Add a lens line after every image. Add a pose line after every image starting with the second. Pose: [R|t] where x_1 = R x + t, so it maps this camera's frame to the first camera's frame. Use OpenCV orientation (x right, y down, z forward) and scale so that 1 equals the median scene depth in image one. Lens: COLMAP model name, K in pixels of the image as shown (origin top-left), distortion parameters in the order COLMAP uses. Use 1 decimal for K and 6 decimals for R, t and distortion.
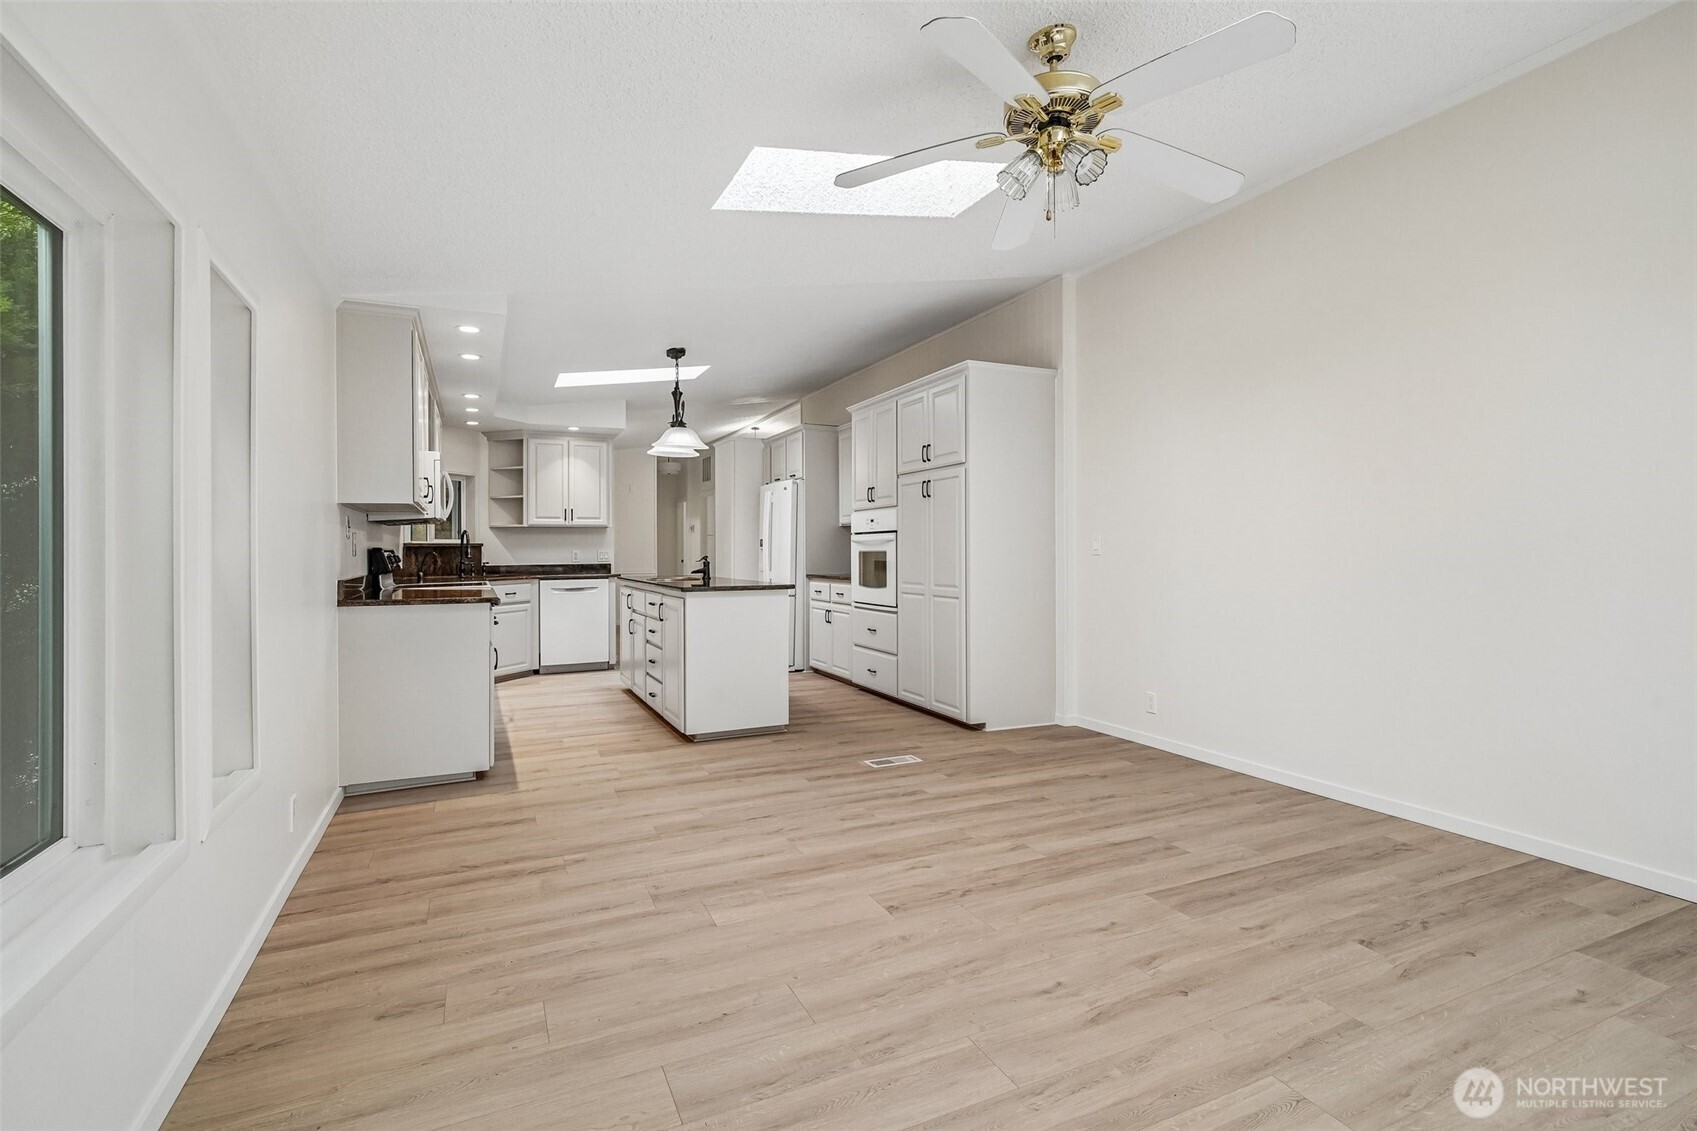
lens RADIAL K [[802.7, 0, 859.0], [0, 802.7, 544.0], [0, 0, 1]] dist [-0.009627, 0.009935]
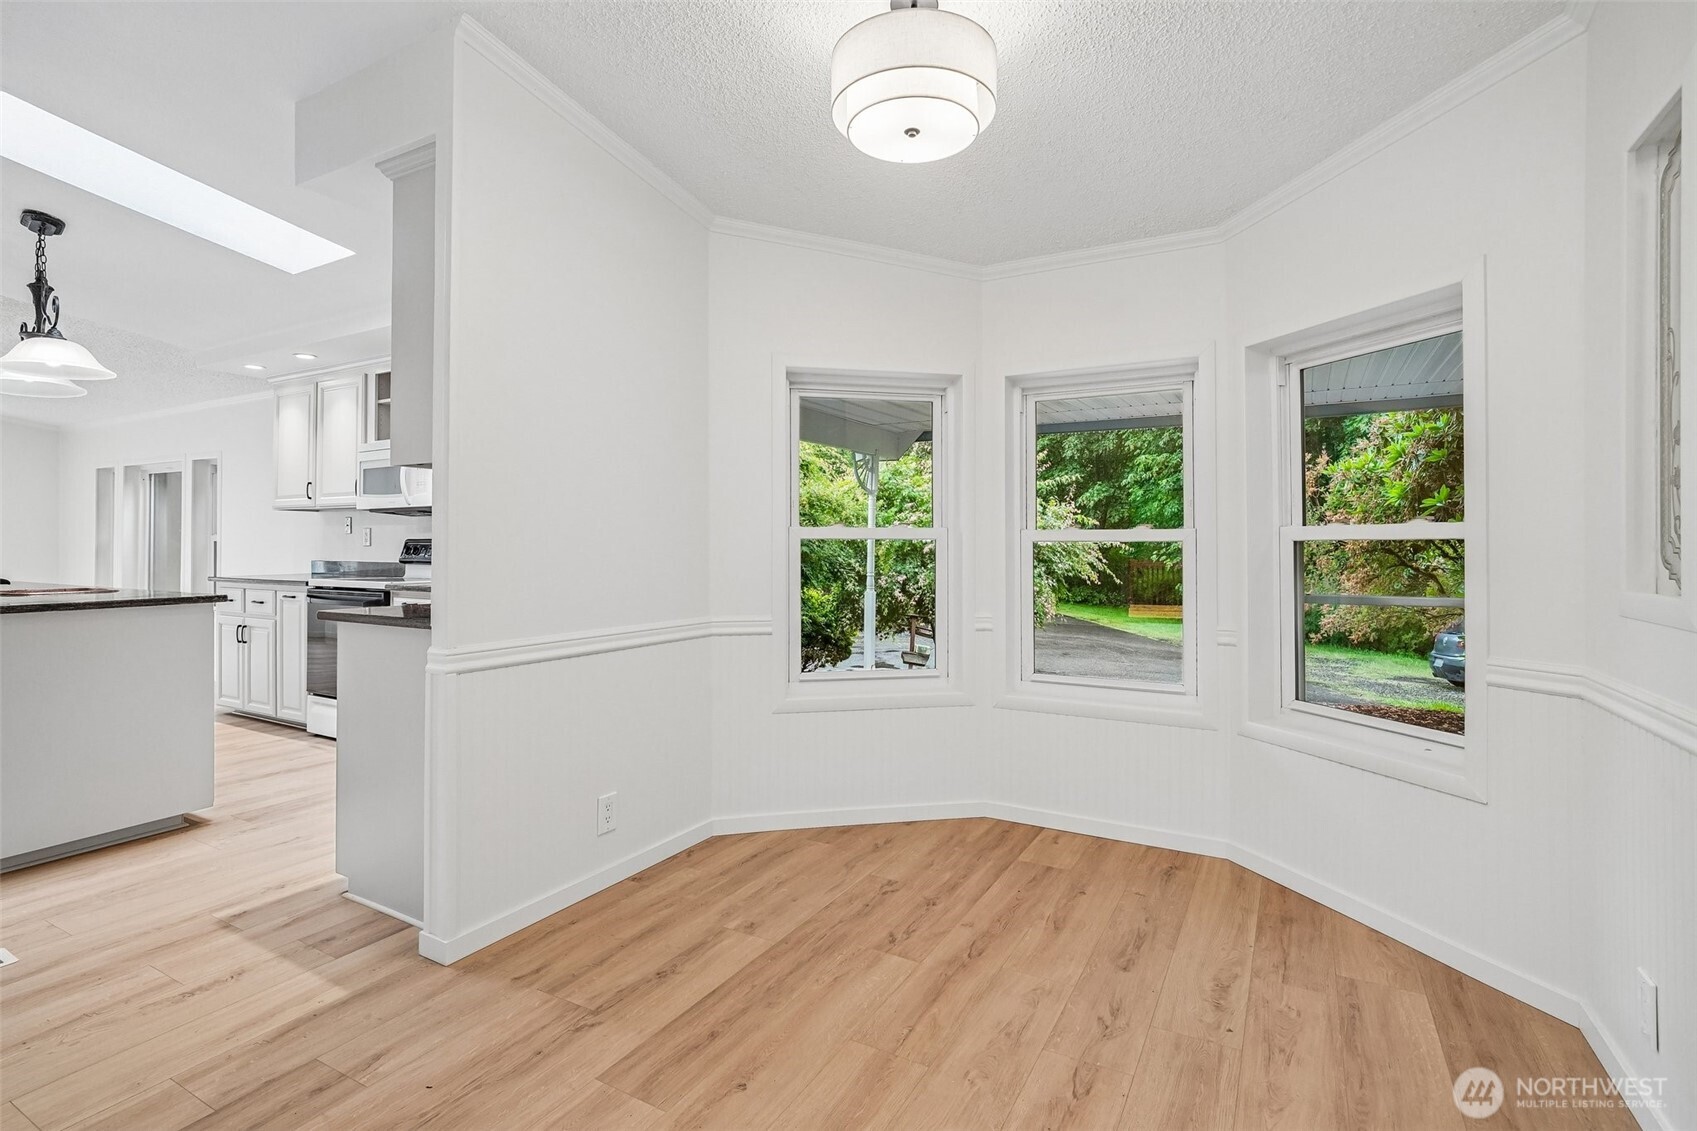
lens RADIAL K [[806.5, 0, 849.6], [0, 806.5, 540.5], [0, 0, 1]] dist [-0.019837, 0.010949]
pose [[-0.812988, -0.001035, -0.582280, -0.750663], [0.004701, 0.999954, -0.008341, 0.028018], [0.582262, -0.009519, -0.812946, 3.724580]]
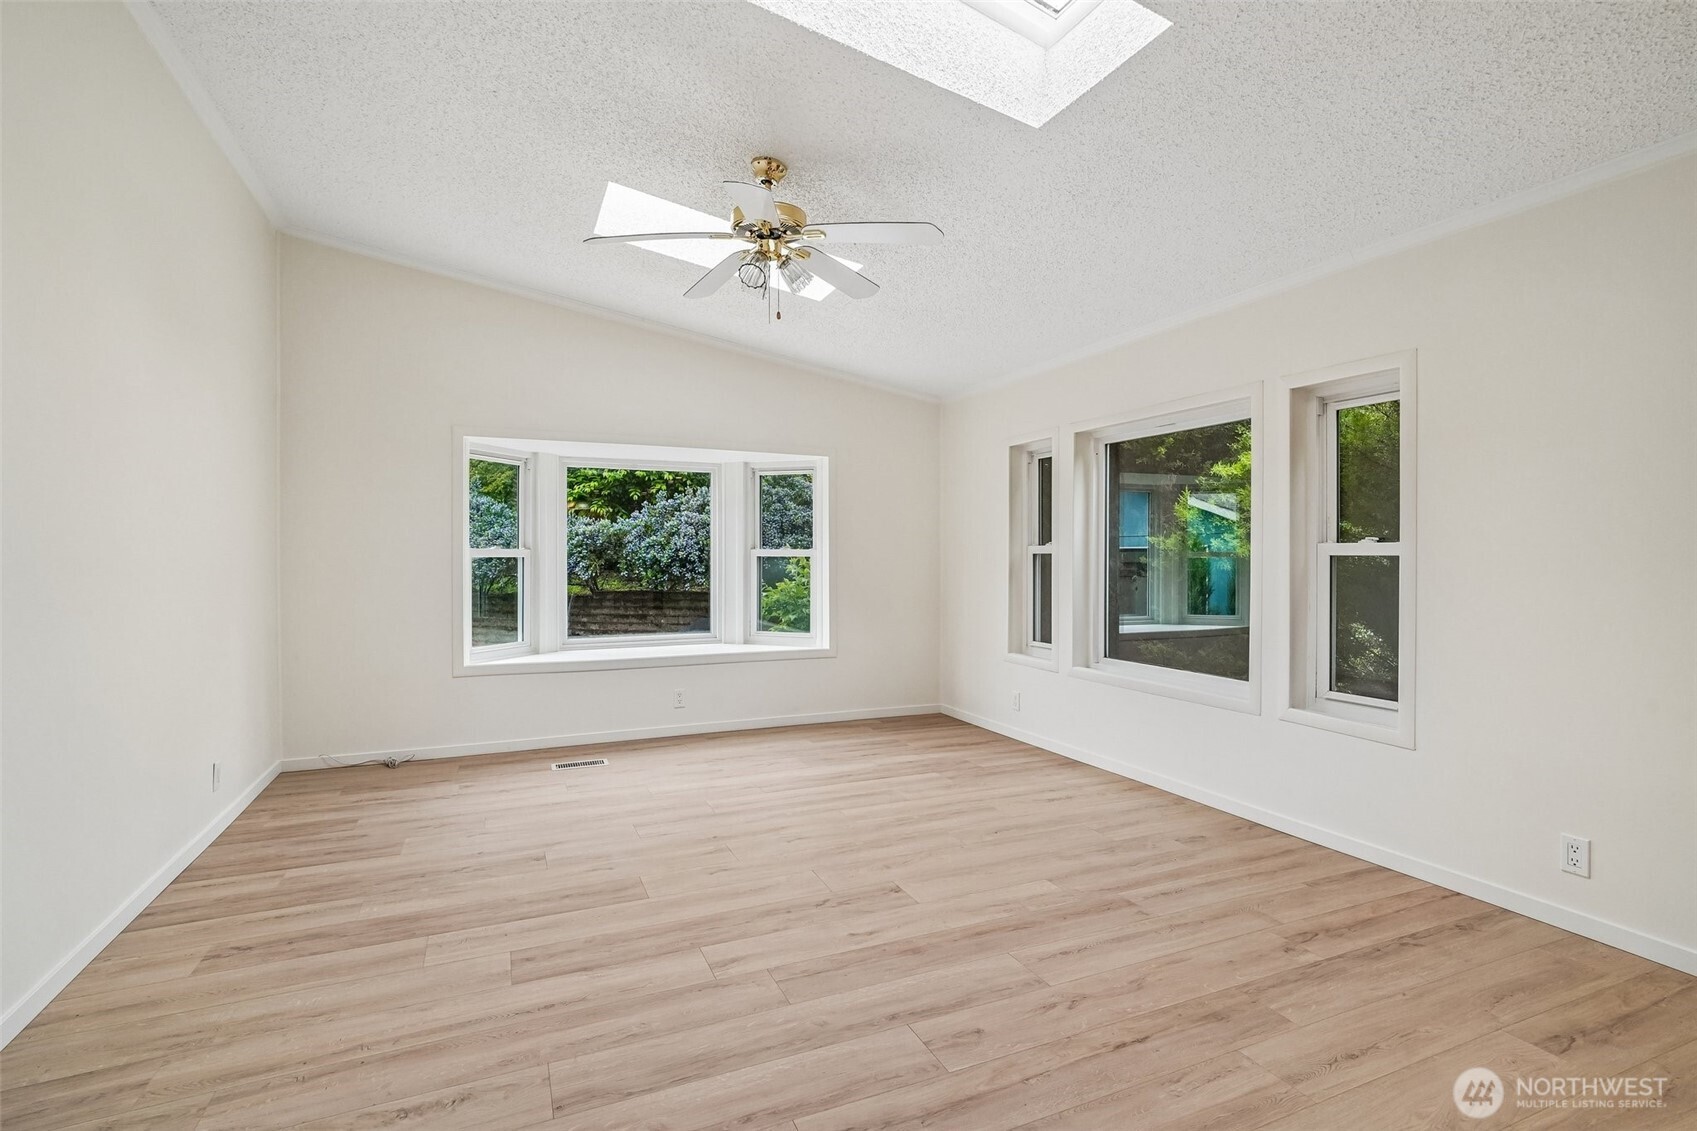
lens RADIAL K [[799.4, 0, 855.9], [0, 799.4, 562.8], [0, 0, 1]] dist [-0.004265, -0.000218]
pose [[-0.999797, 0.005778, 0.019325, 0.063193], [0.005774, 0.999983, -0.000290, 0.008915], [-0.019326, -0.000178, -0.999813, 1.820304]]
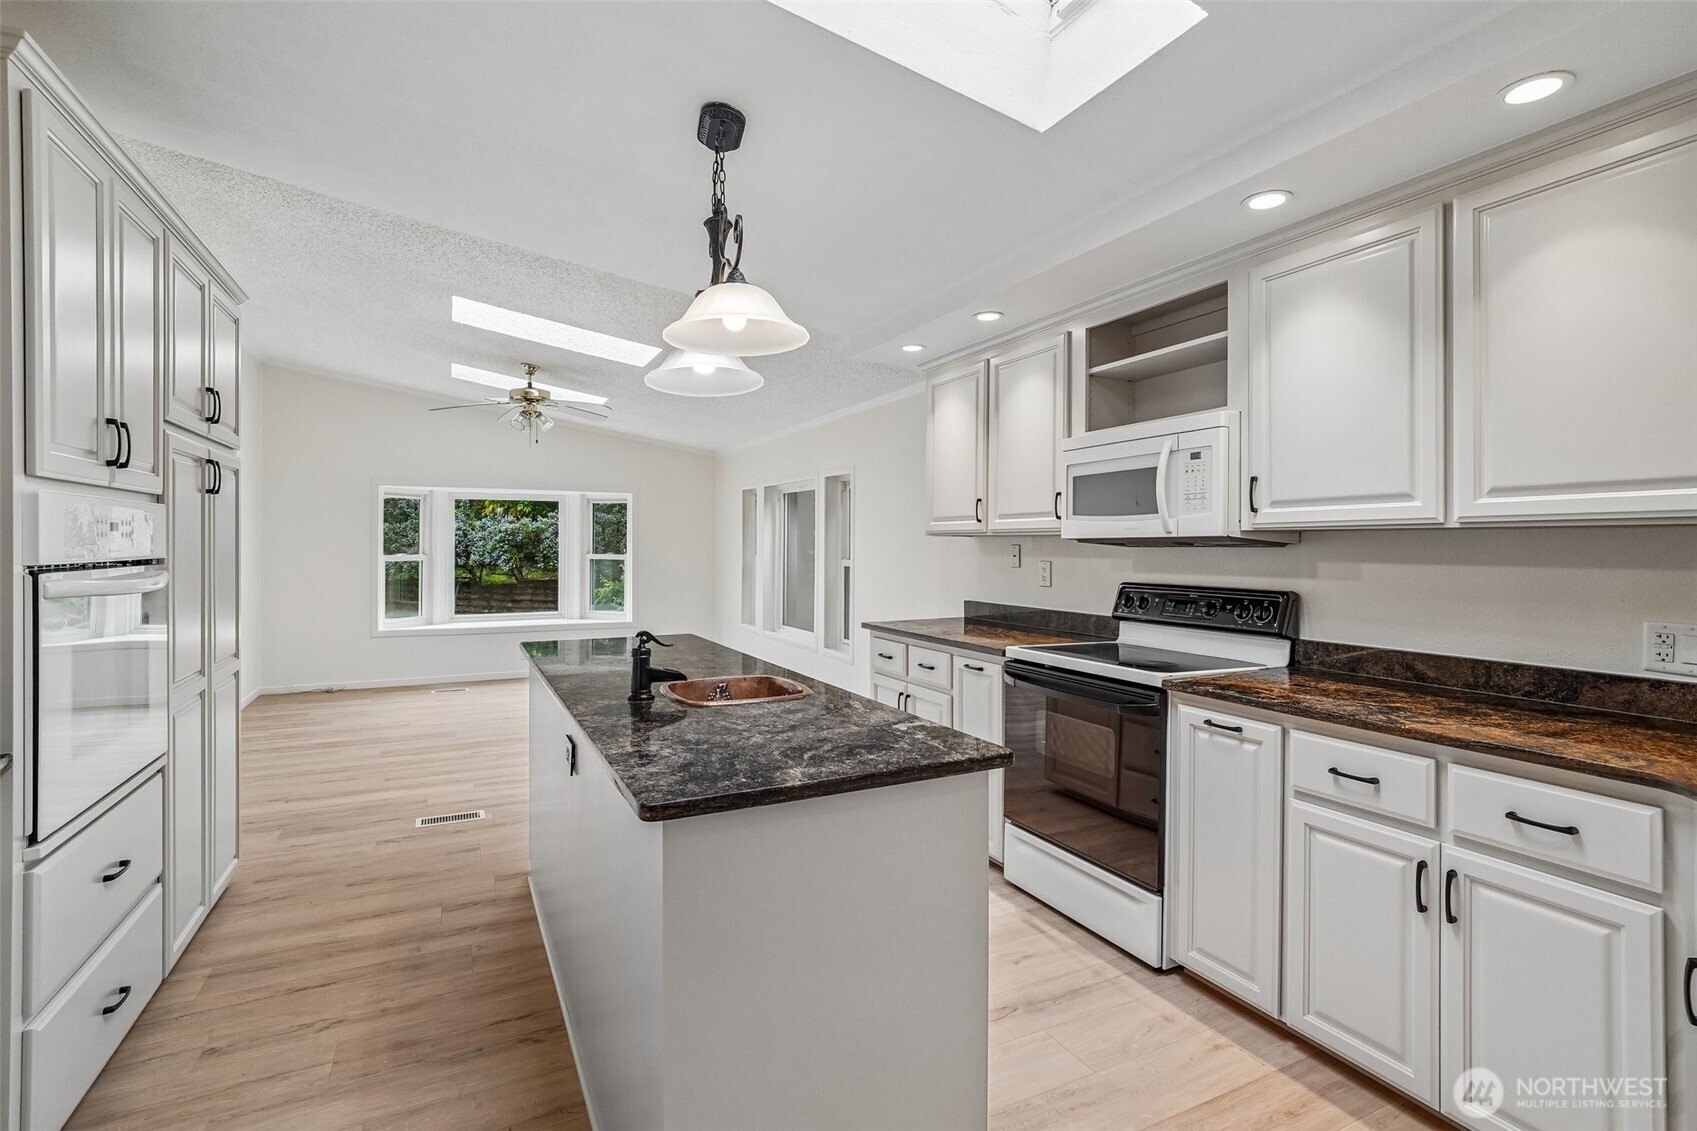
lens RADIAL K [[802.7, 0, 859.0], [0, 802.7, 544.0], [0, 0, 1]] dist [-0.009627, 0.009935]
pose [[-0.999583, 0.002215, -0.028808, -0.575447], [0.002420, 0.999972, -0.007073, -0.043113], [0.028791, -0.007140, -0.999560, 2.828570]]
